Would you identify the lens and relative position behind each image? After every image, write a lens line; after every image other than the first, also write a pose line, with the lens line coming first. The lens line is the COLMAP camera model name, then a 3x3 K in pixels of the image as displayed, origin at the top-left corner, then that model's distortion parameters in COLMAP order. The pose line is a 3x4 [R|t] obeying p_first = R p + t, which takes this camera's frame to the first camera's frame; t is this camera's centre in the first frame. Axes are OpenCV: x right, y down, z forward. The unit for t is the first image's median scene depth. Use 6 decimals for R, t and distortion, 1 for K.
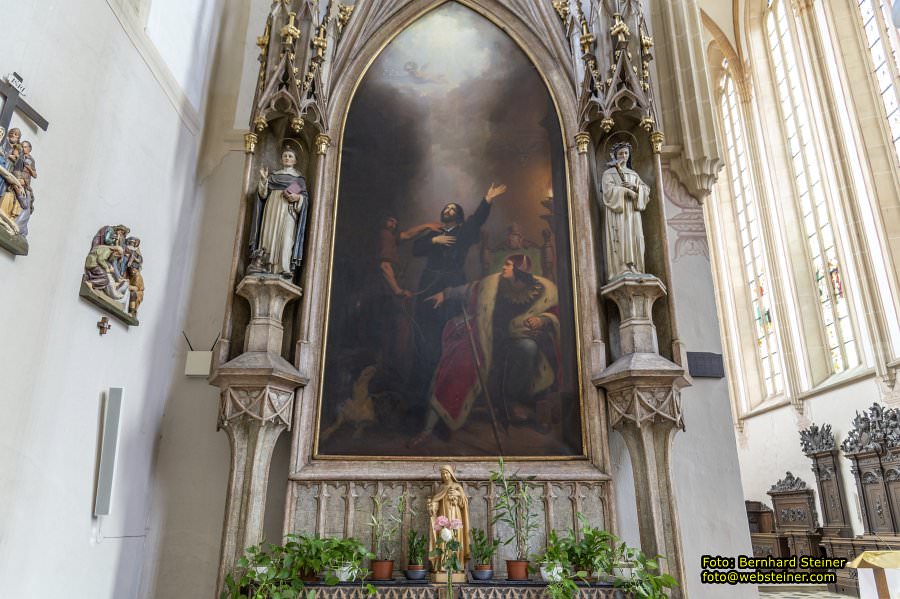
lens RADIAL K [[625.8, 0, 445.5], [0, 625.8, 300.8], [0, 0, 1]] dist [0.002714, -0.000331]
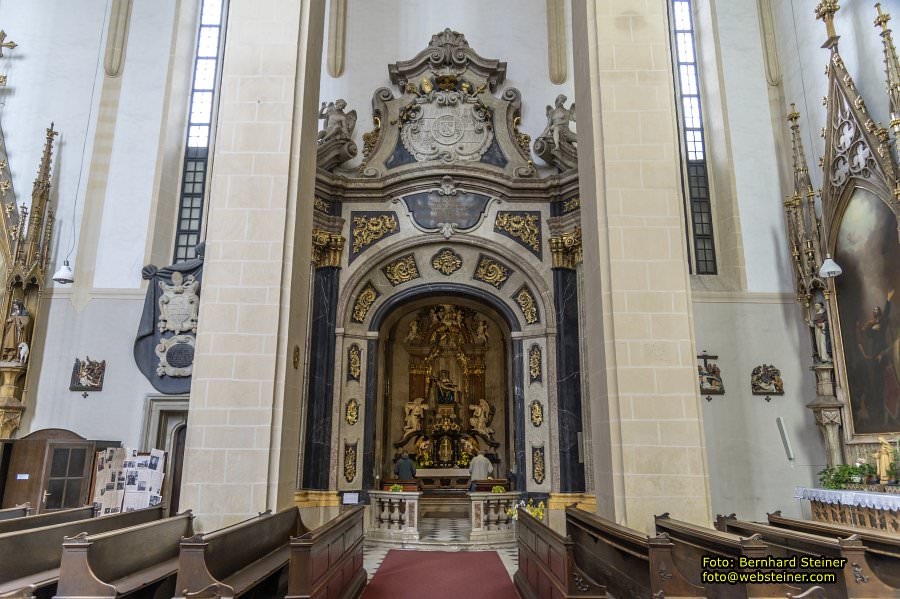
lens RADIAL K [[625.8, 0, 445.5], [0, 625.8, 300.8], [0, 0, 1]] dist [0.002714, -0.000331]
pose [[0.003382, -0.249839, -0.968281, 2.063339], [0.324447, 0.916180, -0.235263, -0.155674], [0.945898, -0.313361, 0.084158, -0.499155]]
